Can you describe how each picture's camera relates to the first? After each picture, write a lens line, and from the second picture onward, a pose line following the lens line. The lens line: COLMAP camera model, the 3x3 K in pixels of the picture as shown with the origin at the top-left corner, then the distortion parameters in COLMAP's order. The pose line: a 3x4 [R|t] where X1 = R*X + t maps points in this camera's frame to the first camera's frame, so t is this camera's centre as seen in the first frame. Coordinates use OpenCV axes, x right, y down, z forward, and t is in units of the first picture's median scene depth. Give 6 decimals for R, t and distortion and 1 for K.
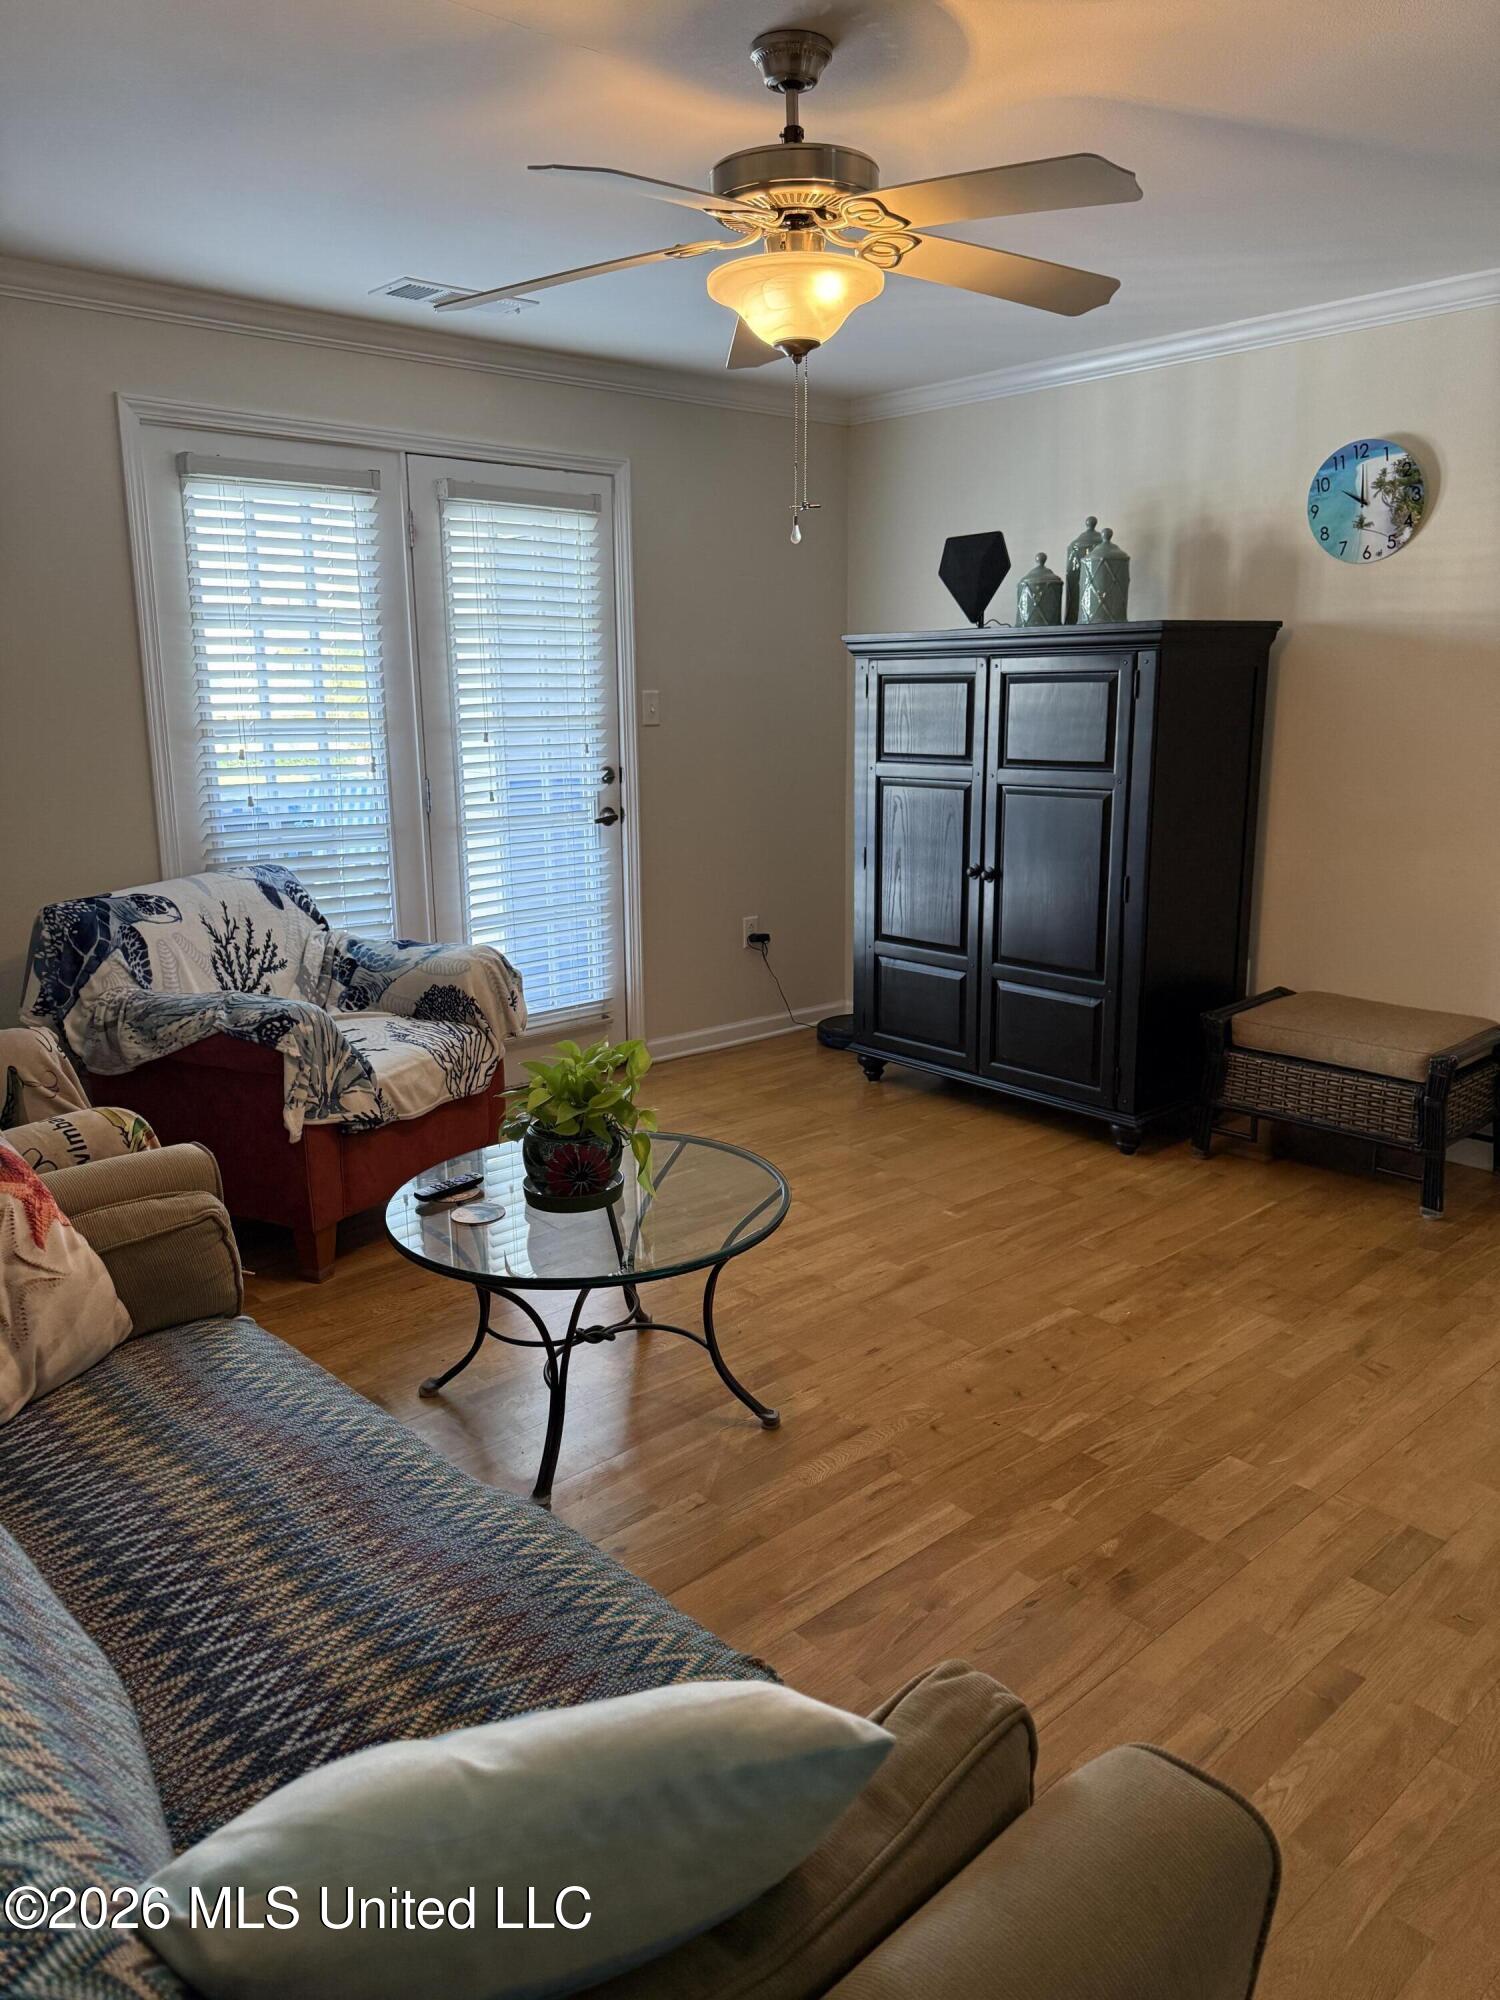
lens RADIAL K [[1417.5, 0, 741.6], [0, 1417.5, 997.4], [0, 0, 1]] dist [0.093435, -0.167782]
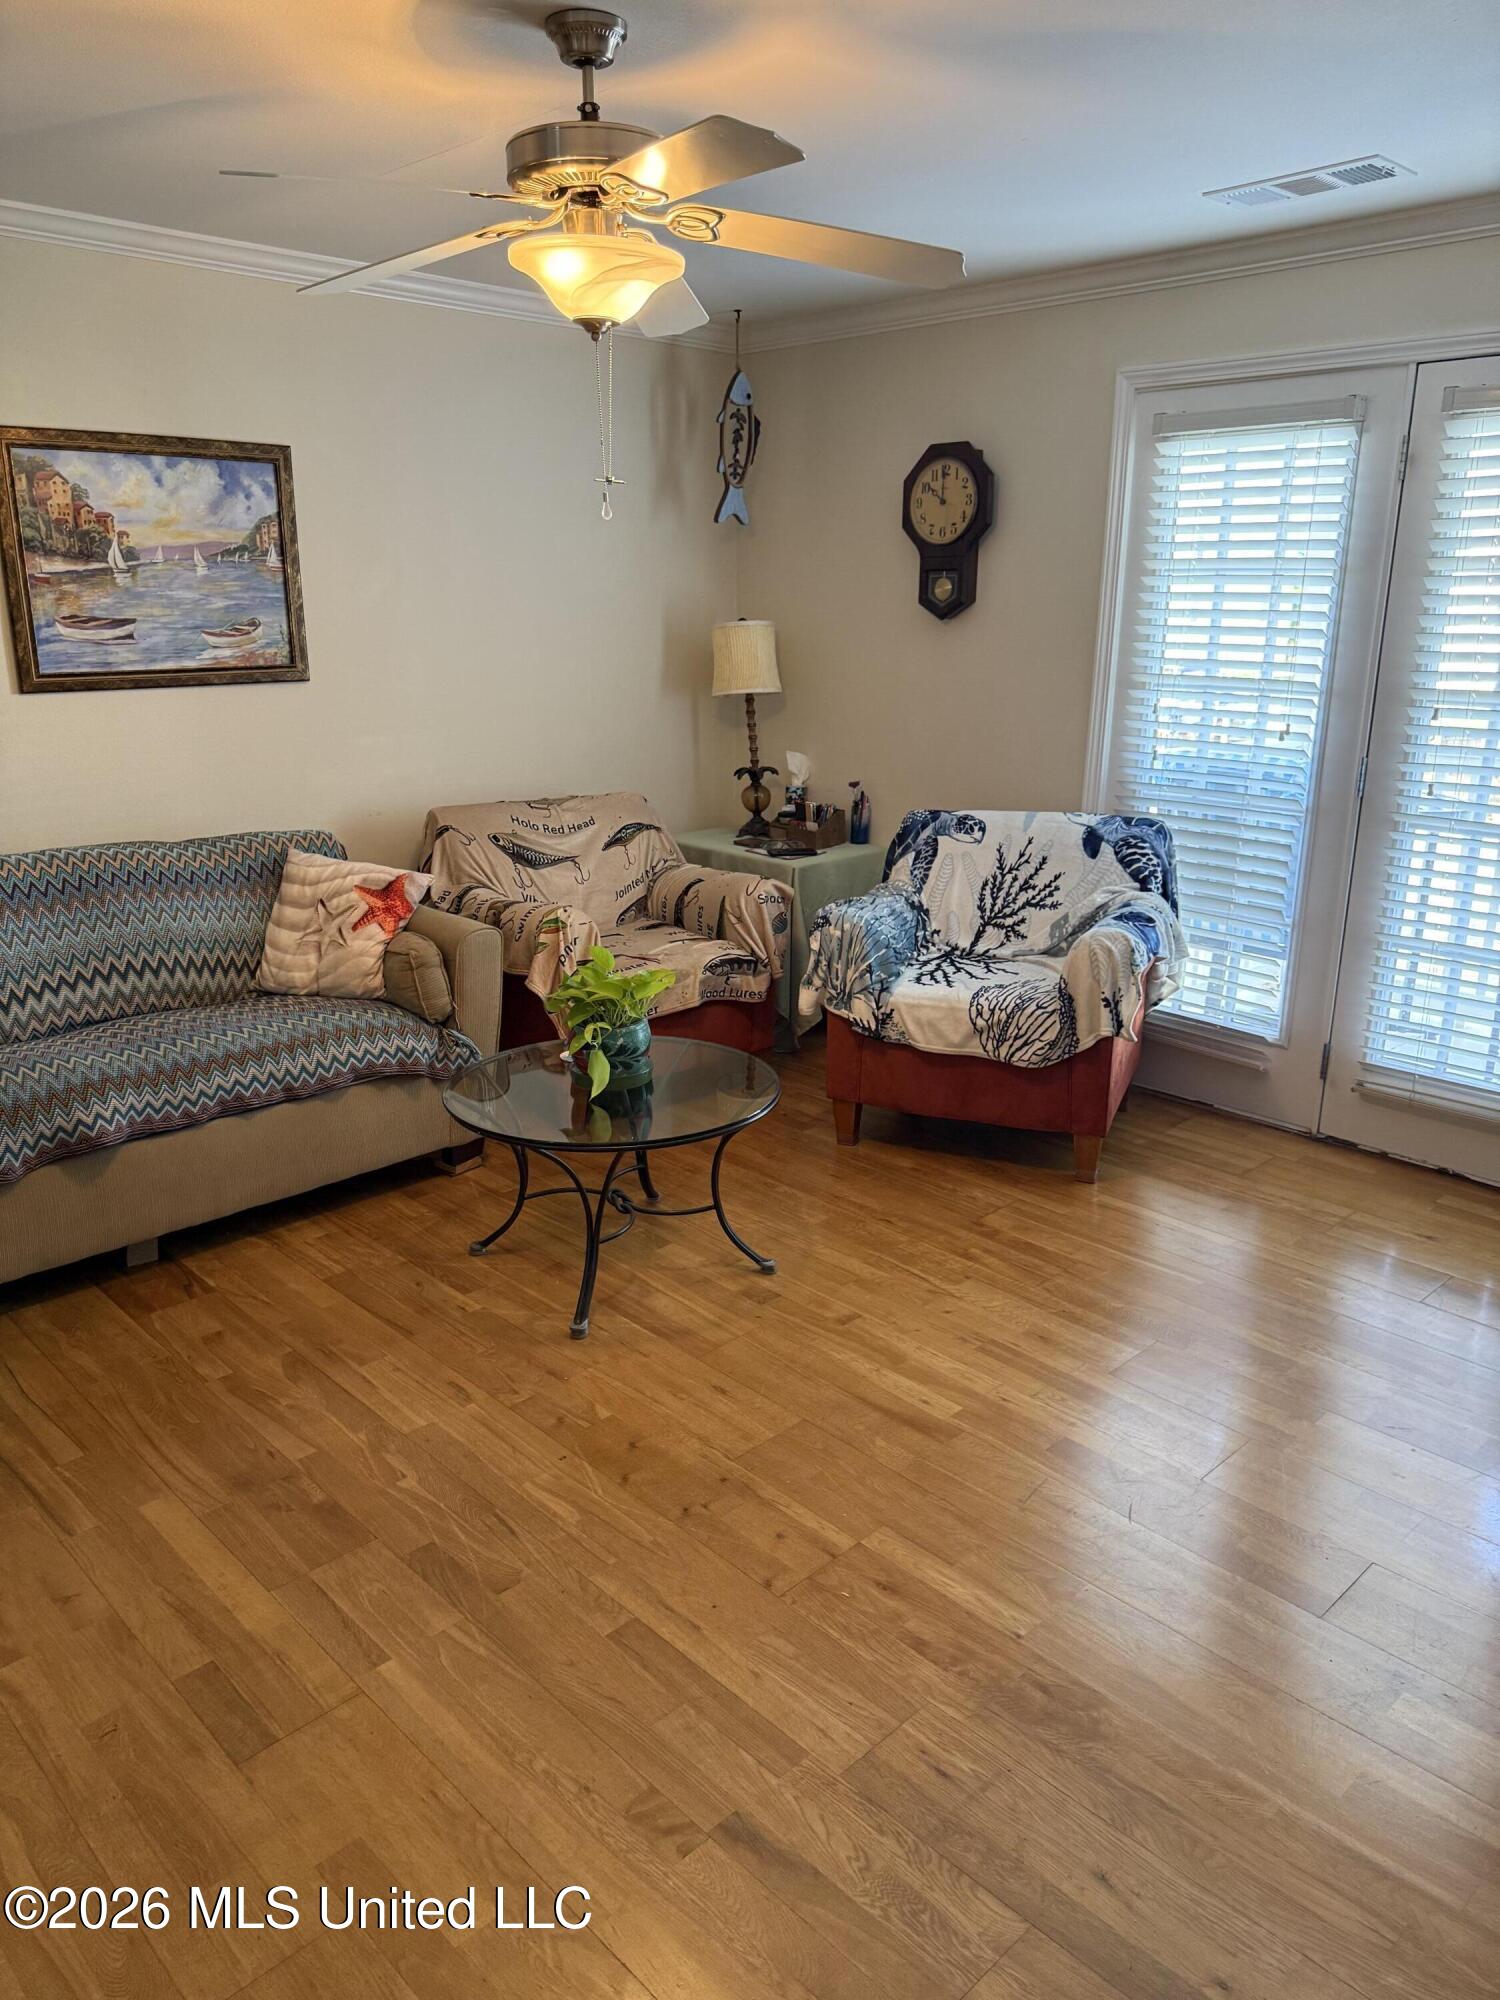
lens RADIAL K [[1417.5, 0, 741.6], [0, 1417.5, 997.4], [0, 0, 1]] dist [0.093435, -0.167782]
pose [[0.026167, 0.269393, -0.962675, 0.739916], [-0.223247, 0.940258, 0.257052, -0.186148], [0.974411, 0.208188, 0.084744, 0.719335]]
